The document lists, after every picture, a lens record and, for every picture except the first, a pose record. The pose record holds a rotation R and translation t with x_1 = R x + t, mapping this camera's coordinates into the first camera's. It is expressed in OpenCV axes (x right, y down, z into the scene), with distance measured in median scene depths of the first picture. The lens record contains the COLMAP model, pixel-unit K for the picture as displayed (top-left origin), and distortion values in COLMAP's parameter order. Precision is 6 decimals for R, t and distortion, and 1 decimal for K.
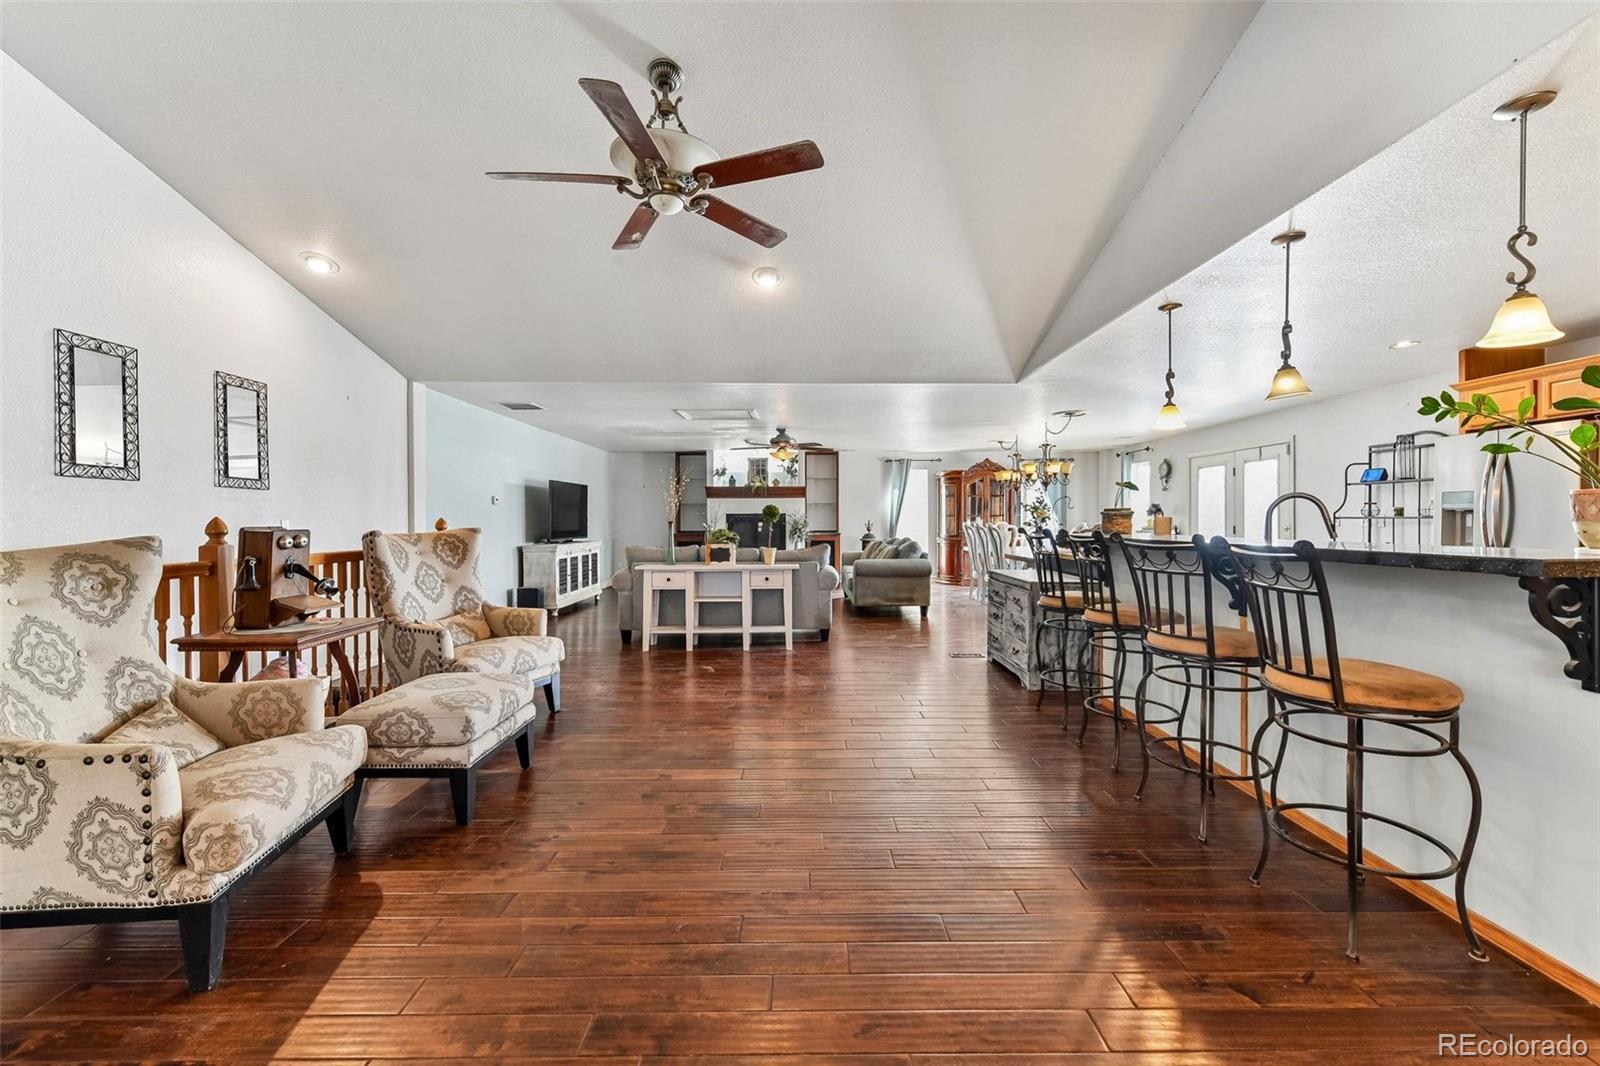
lens RADIAL K [[638.3, 0, 809.1], [0, 638.3, 520.7], [0, 0, 1]] dist [0.003491, 0.000123]
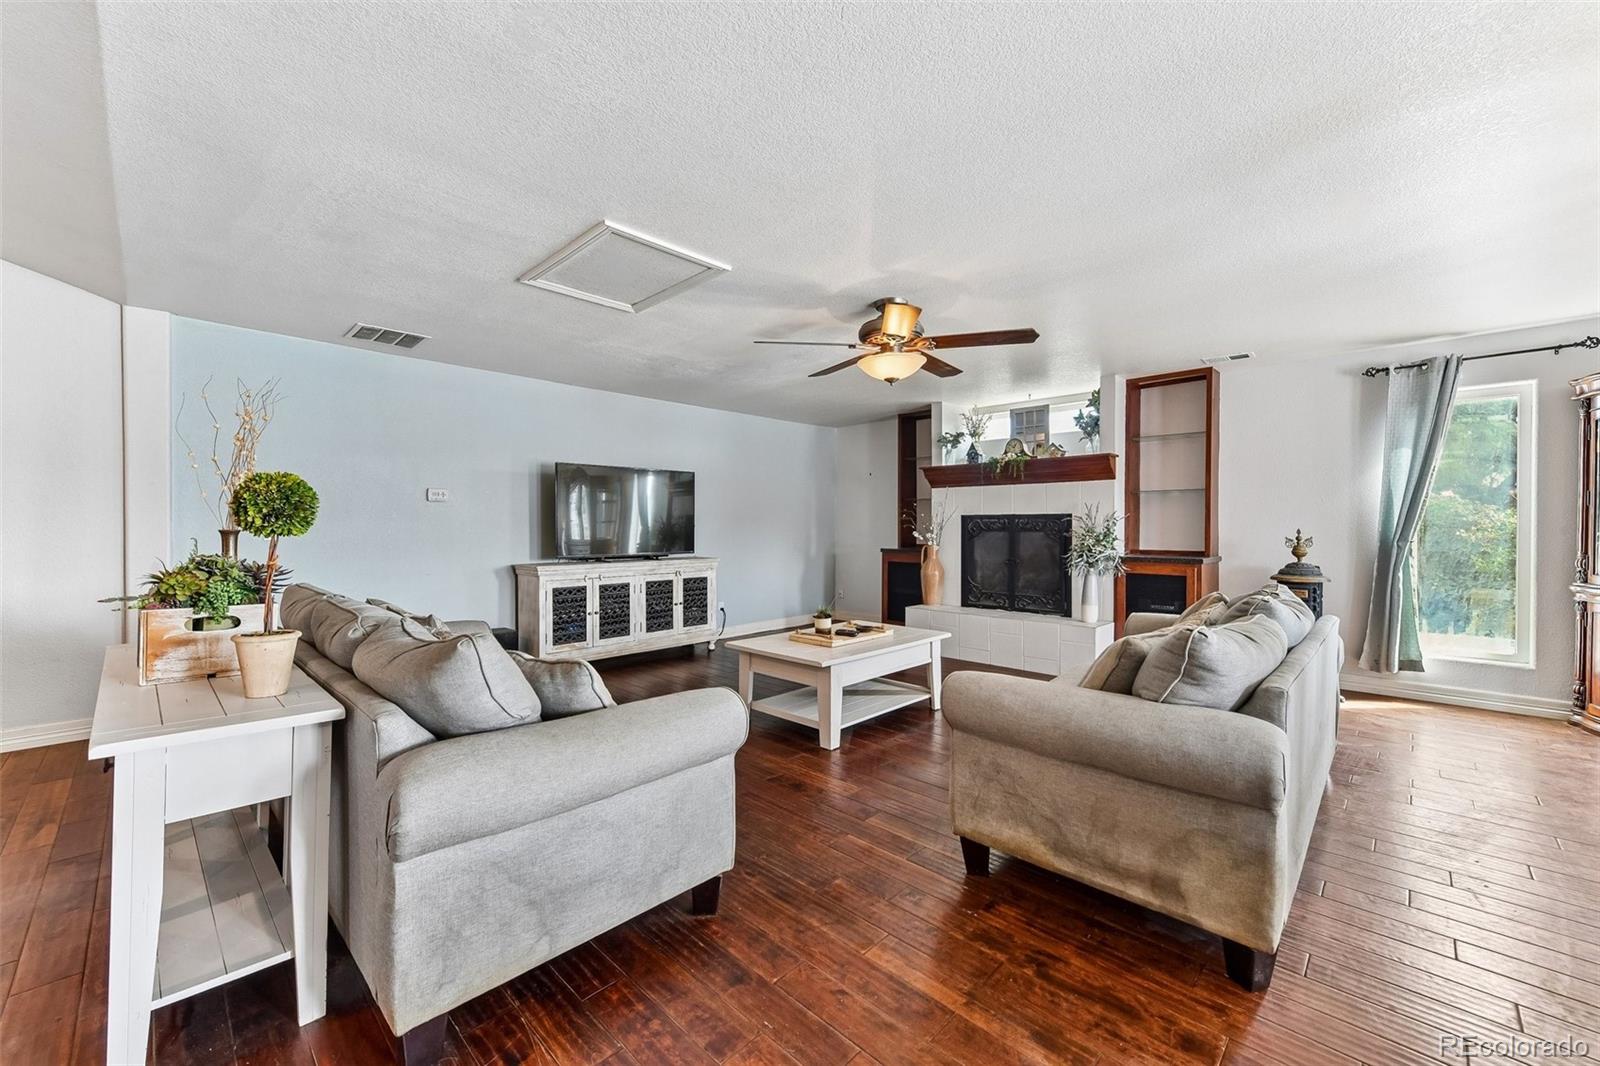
lens RADIAL K [[638.3, 0, 809.1], [0, 638.3, 520.7], [0, 0, 1]] dist [0.003491, 0.000123]
pose [[0.713187, 0.000488, -0.700974, 0.156525], [-0.004761, 0.999980, -0.004148, -0.003031], [0.700958, 0.006296, 0.713175, 0.514651]]
